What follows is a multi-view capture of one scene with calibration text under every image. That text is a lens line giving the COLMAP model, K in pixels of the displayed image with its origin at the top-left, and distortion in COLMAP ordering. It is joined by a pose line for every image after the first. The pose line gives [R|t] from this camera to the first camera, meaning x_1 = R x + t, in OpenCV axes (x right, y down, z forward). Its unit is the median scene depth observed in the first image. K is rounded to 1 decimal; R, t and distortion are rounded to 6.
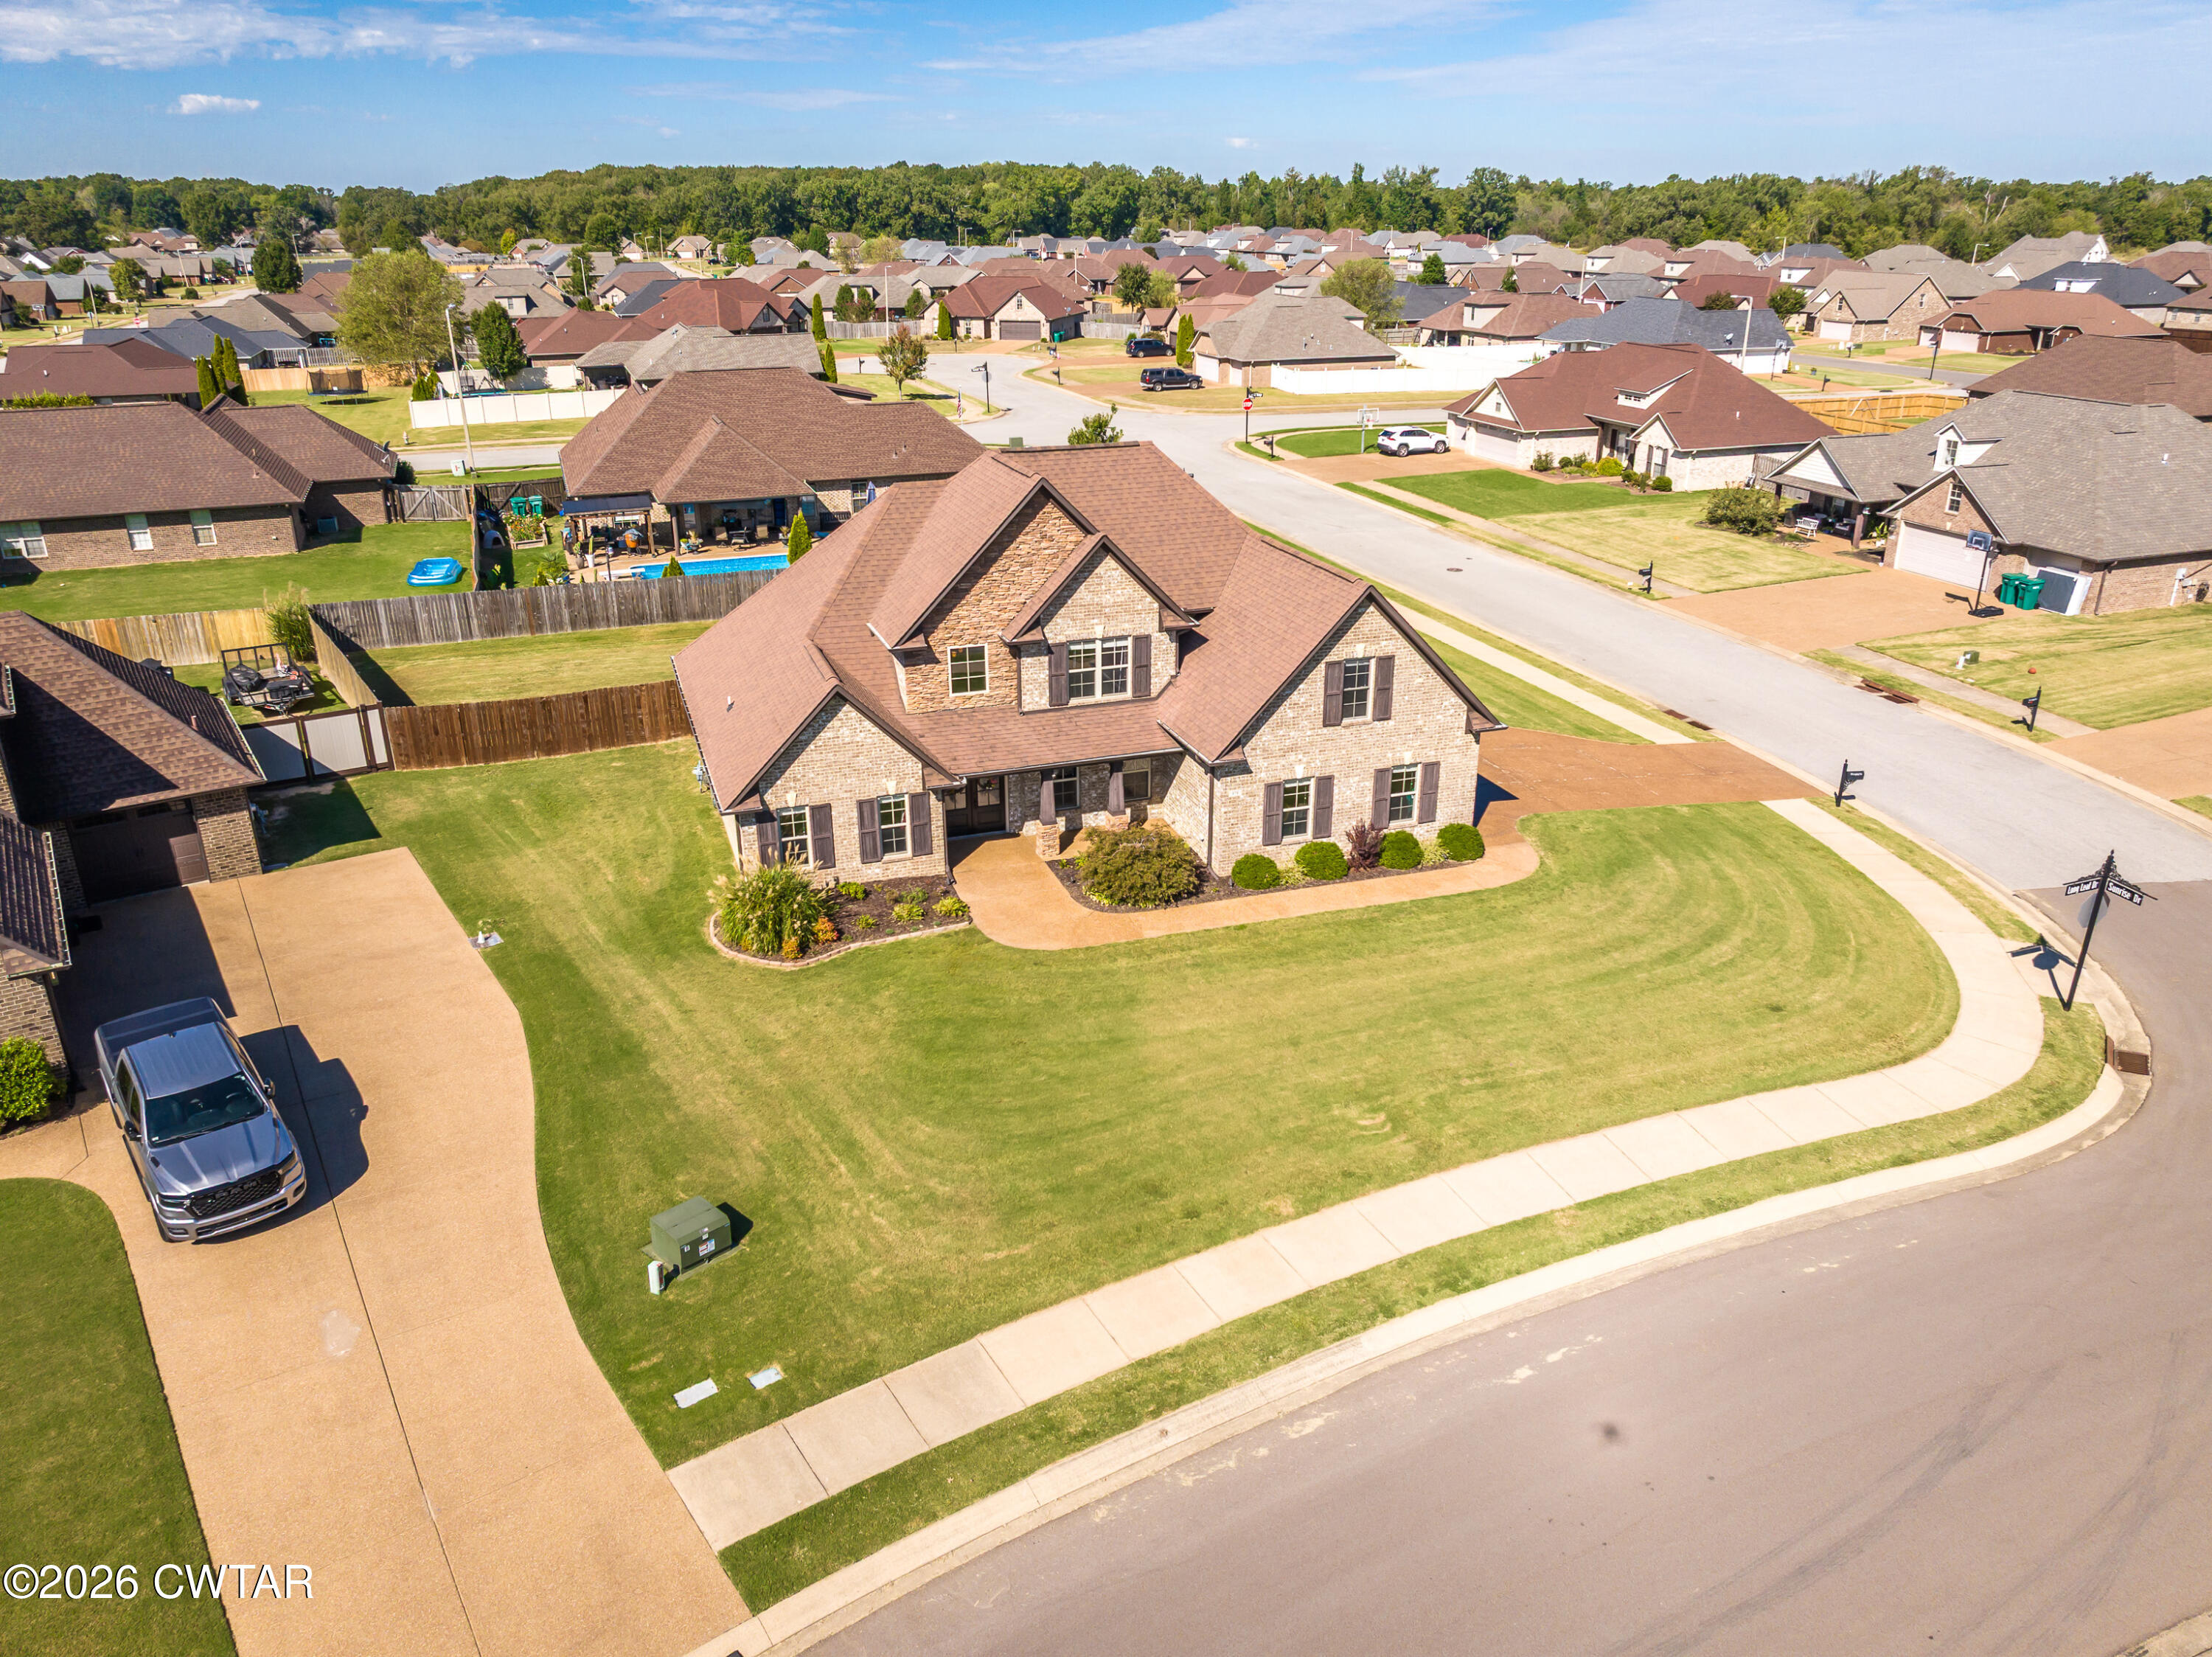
lens RADIAL K [[1556.5, 0, 1115.0], [0, 1556.5, 810.4], [0, 0, 1]] dist [-0.029522, 0.016669]
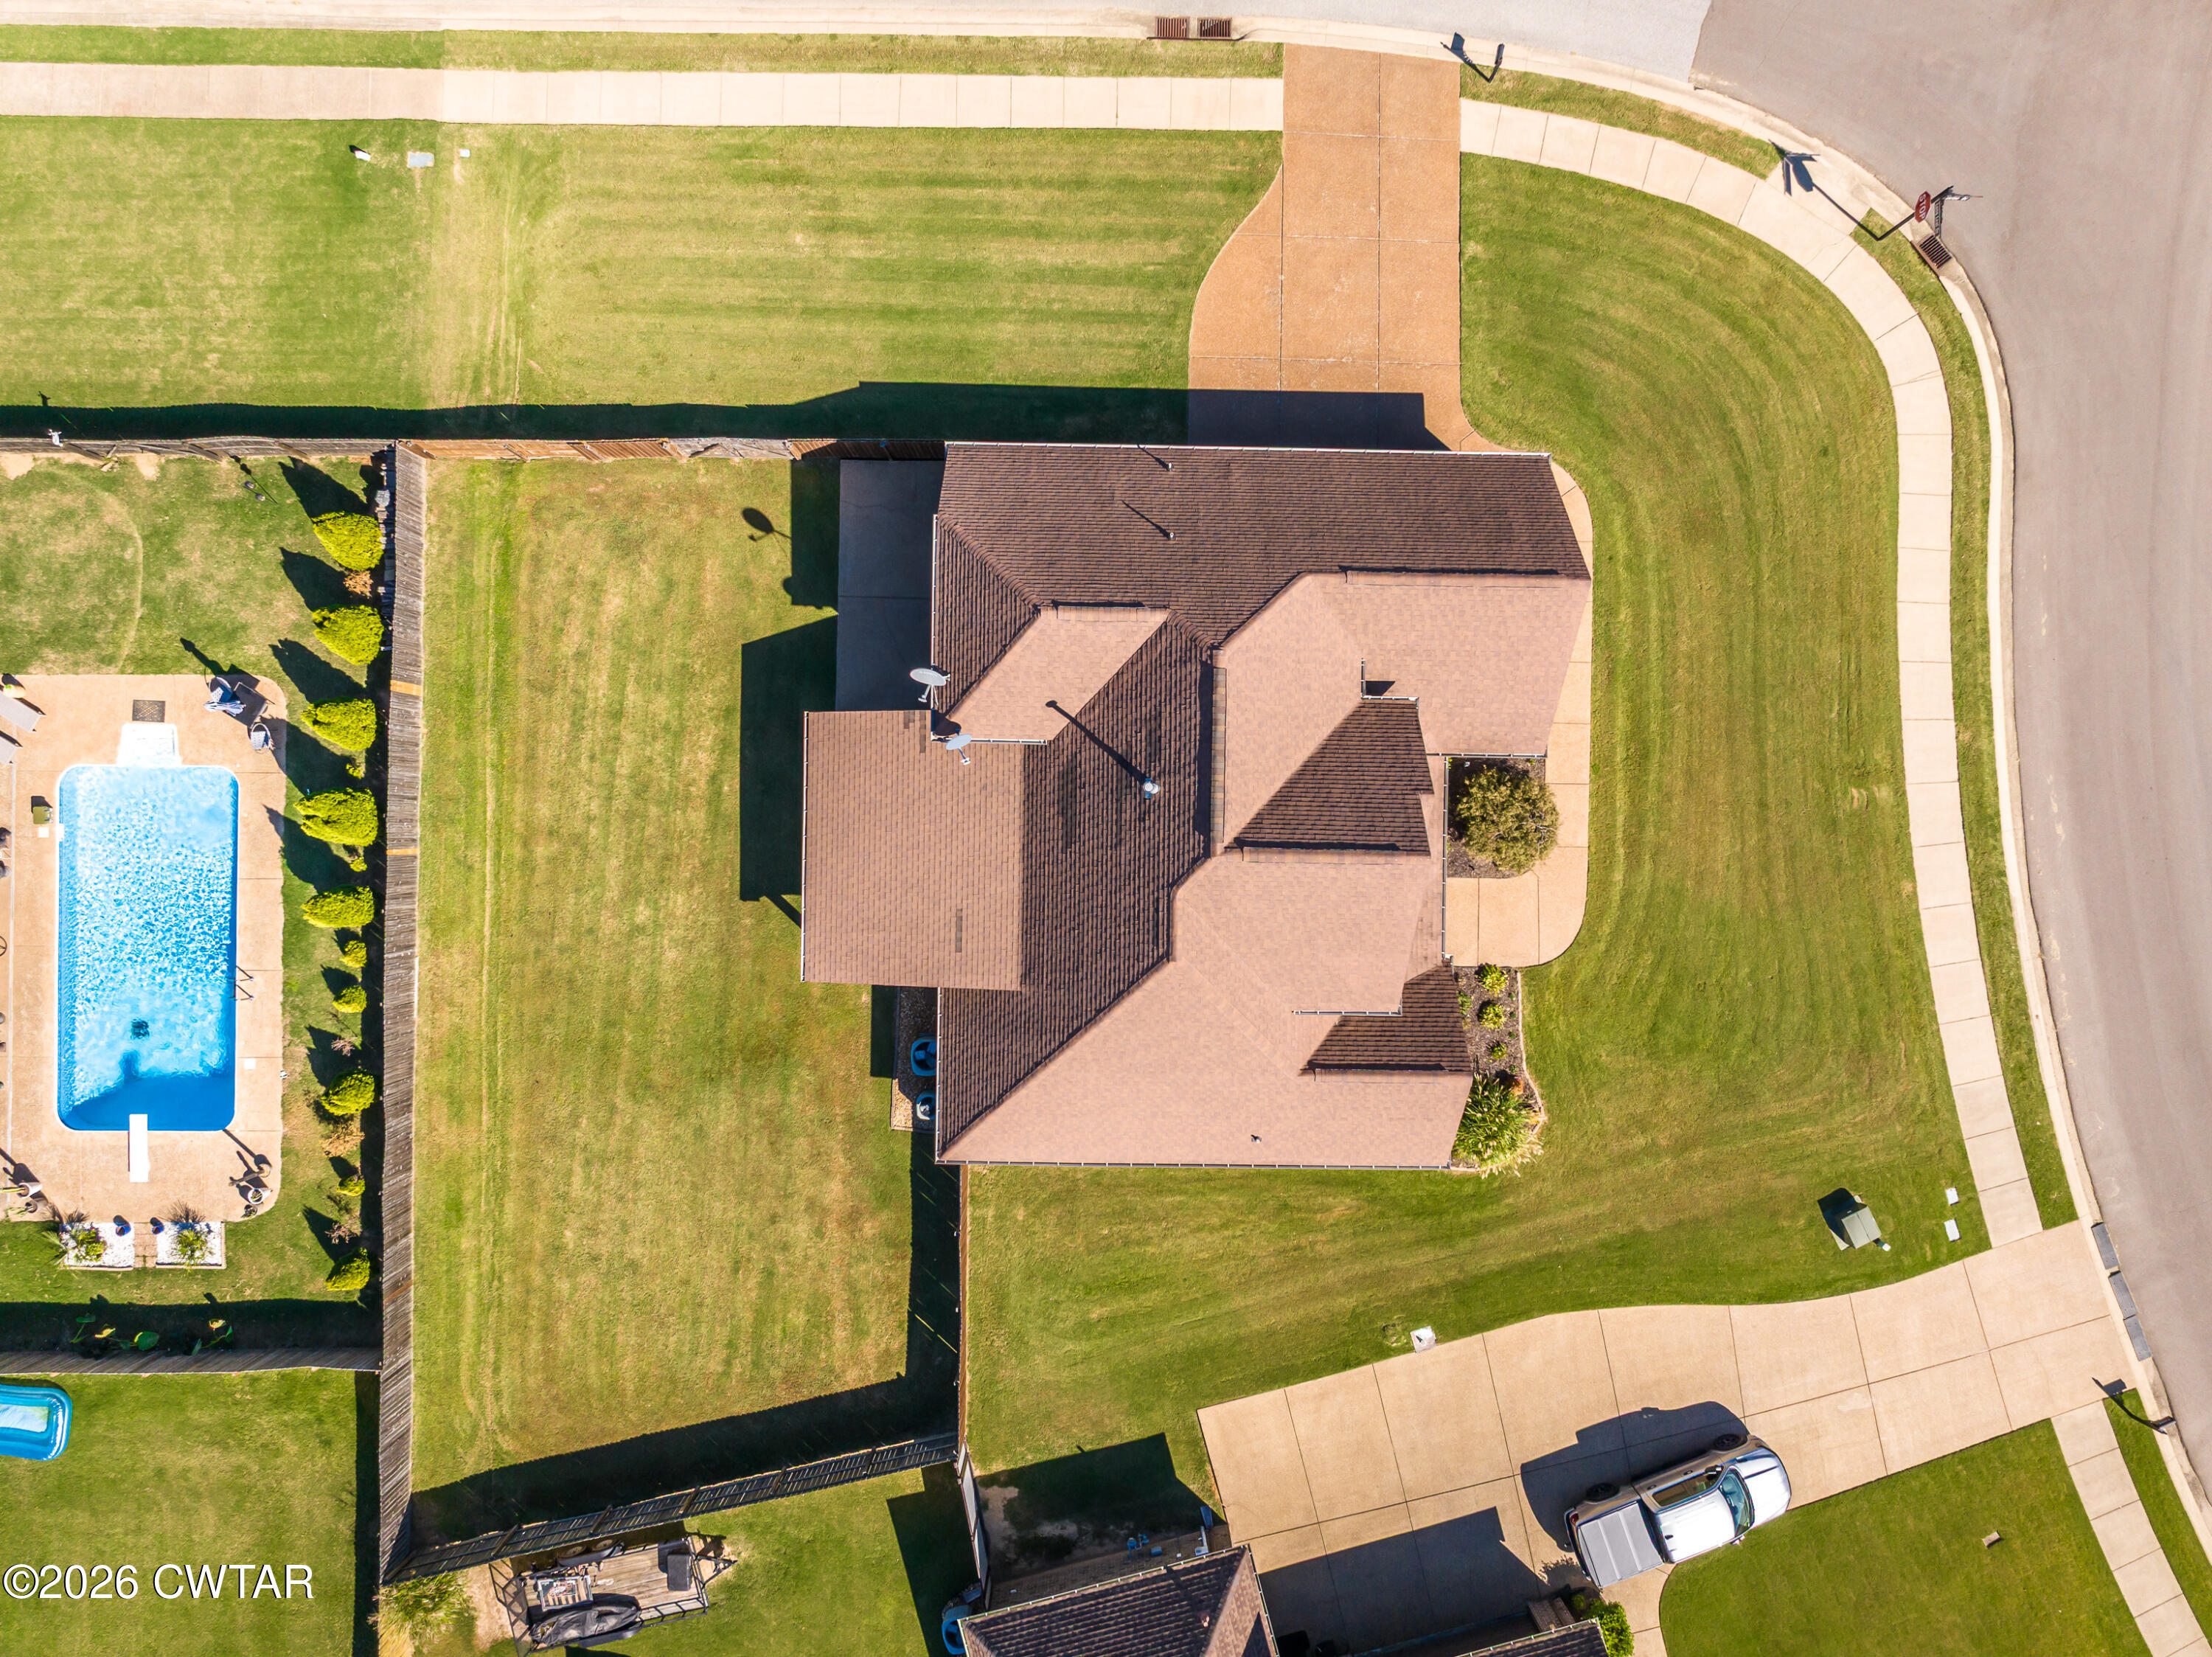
lens RADIAL K [[1548.2, 0, 1114.9], [0, 1548.2, 819.1], [0, 0, 1]] dist [-0.026027, 0.006838]
pose [[0.348103, -0.937347, 0.014292, -0.098154], [0.336000, 0.138984, 0.931551, -1.076733], [-0.875173, -0.319473, 0.363330, 0.780262]]
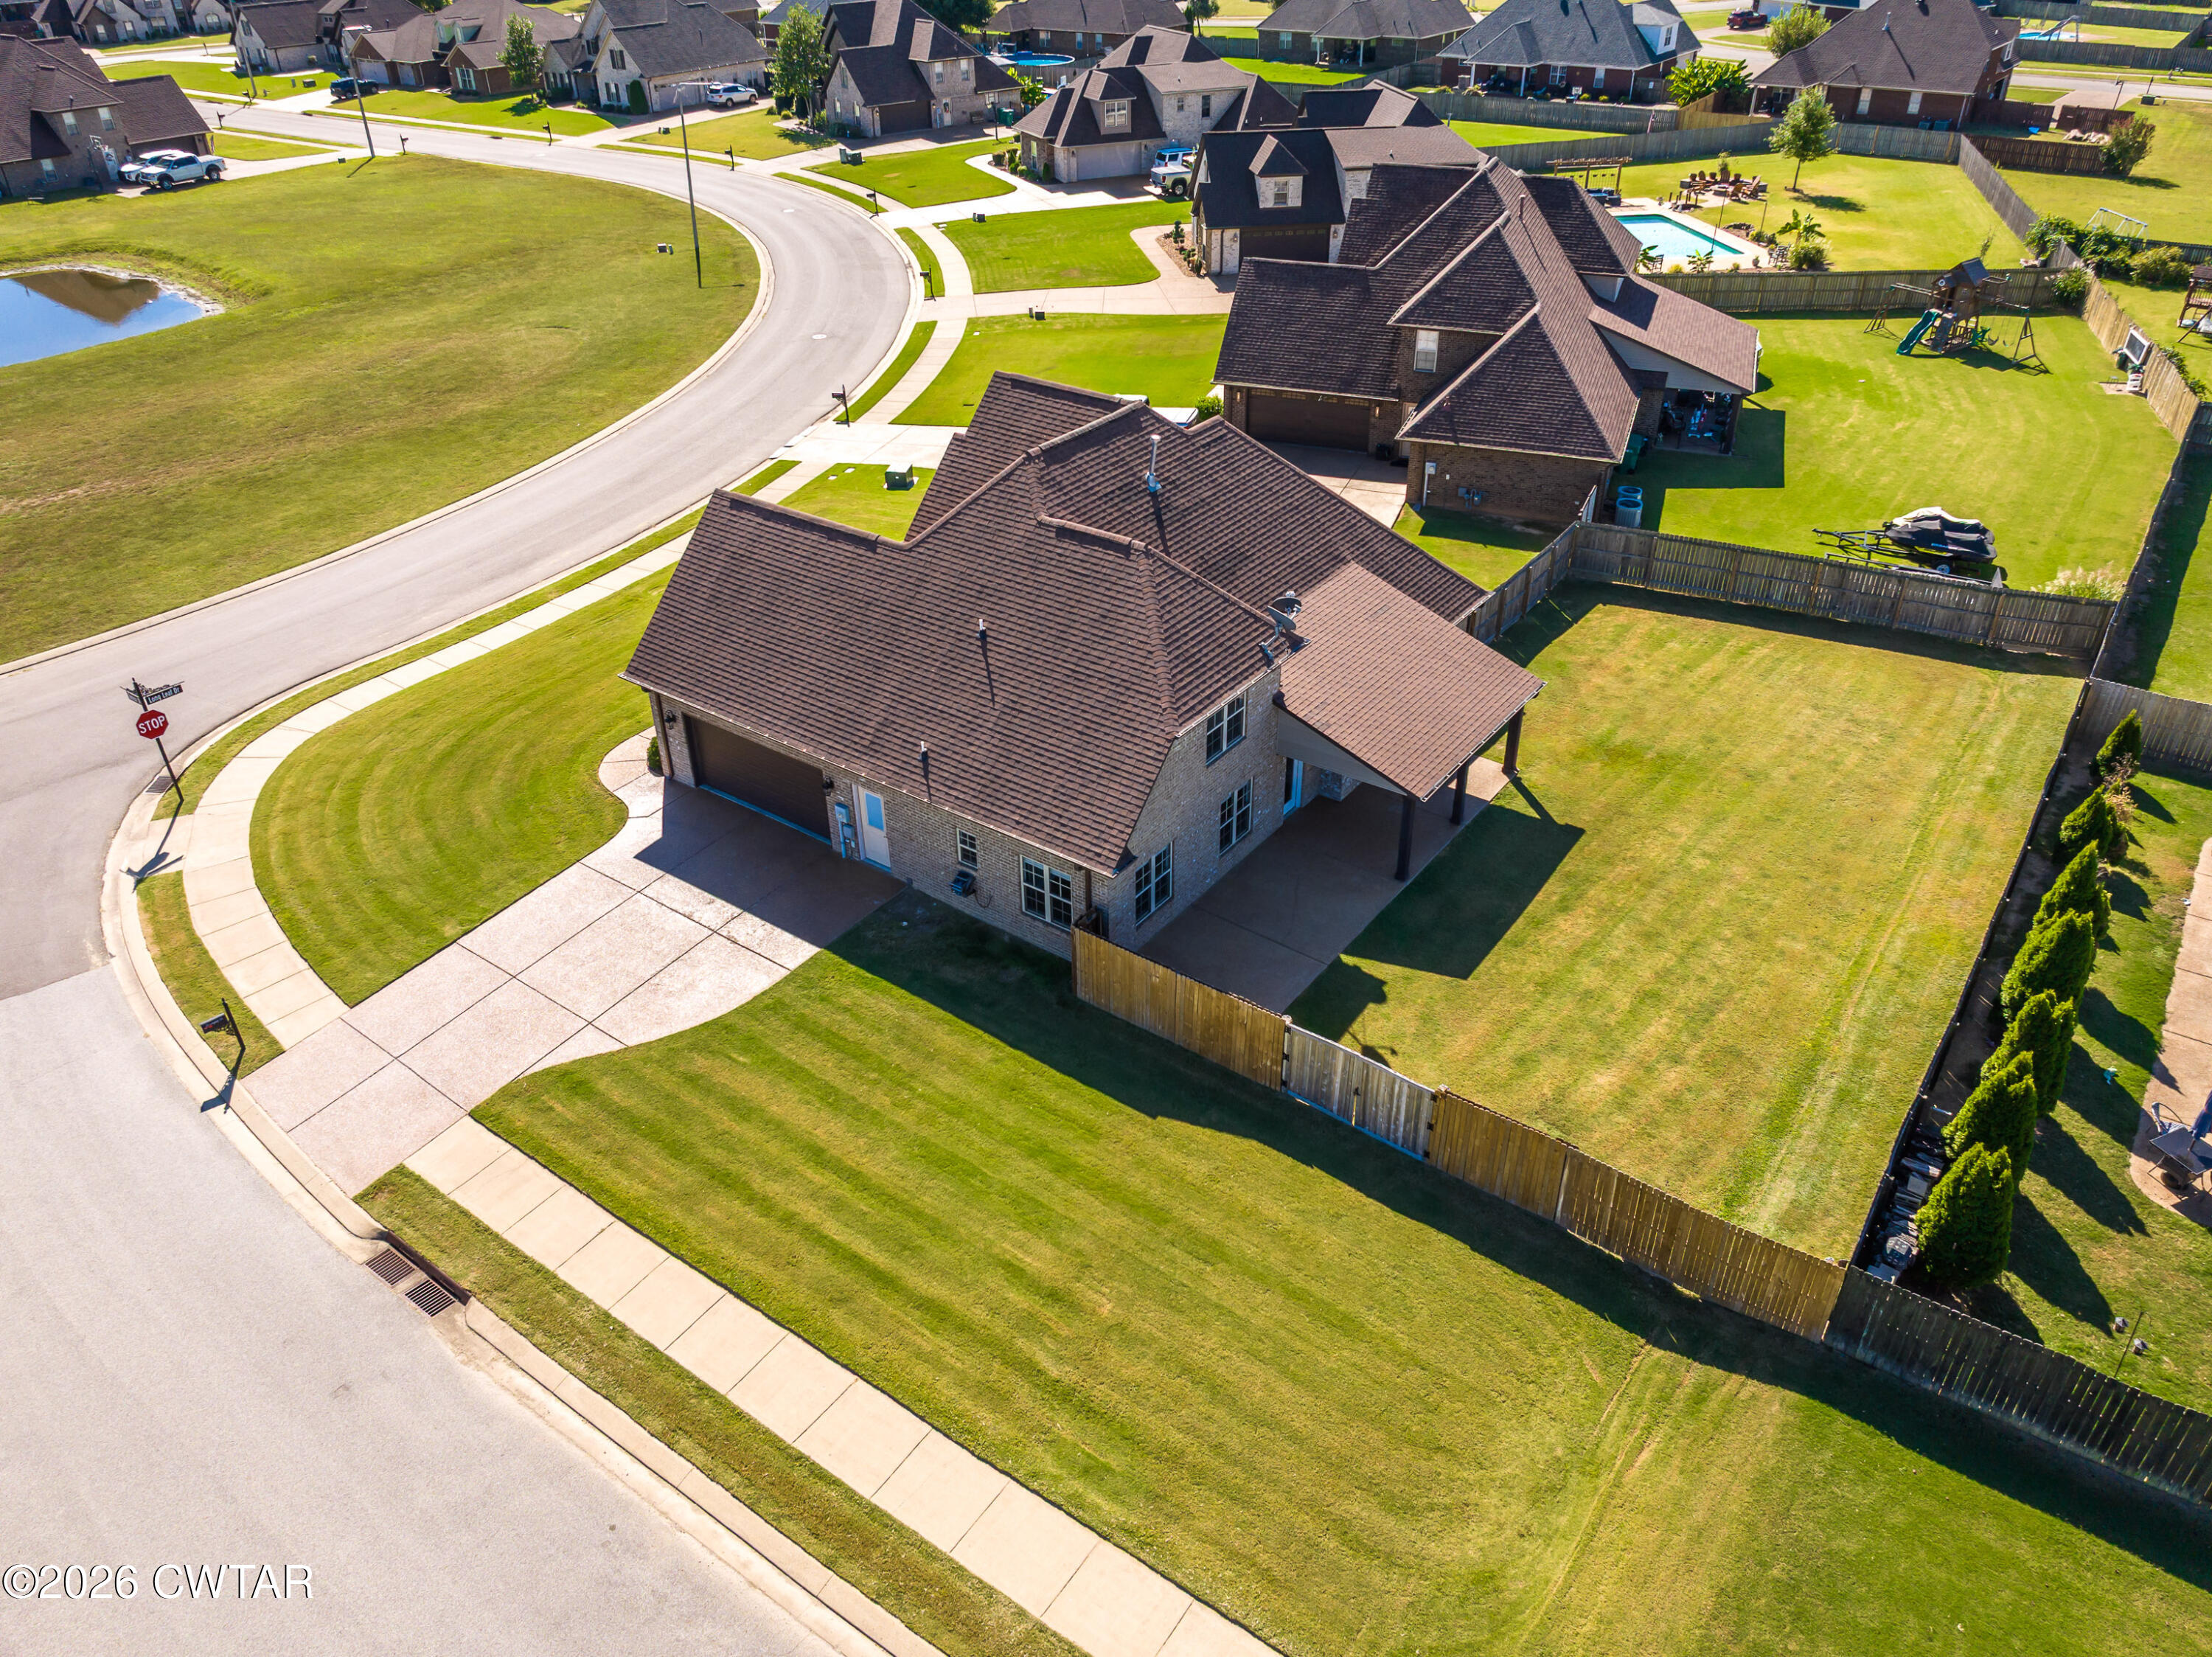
lens RADIAL K [[1556.5, 0, 1115.0], [0, 1556.5, 810.4], [0, 0, 1]] dist [-0.029522, 0.016669]
pose [[-0.825626, 0.310578, -0.471043, 0.487314], [-0.196152, 0.624787, 0.755755, -0.834834], [0.529023, 0.716367, -0.454920, 1.680607]]
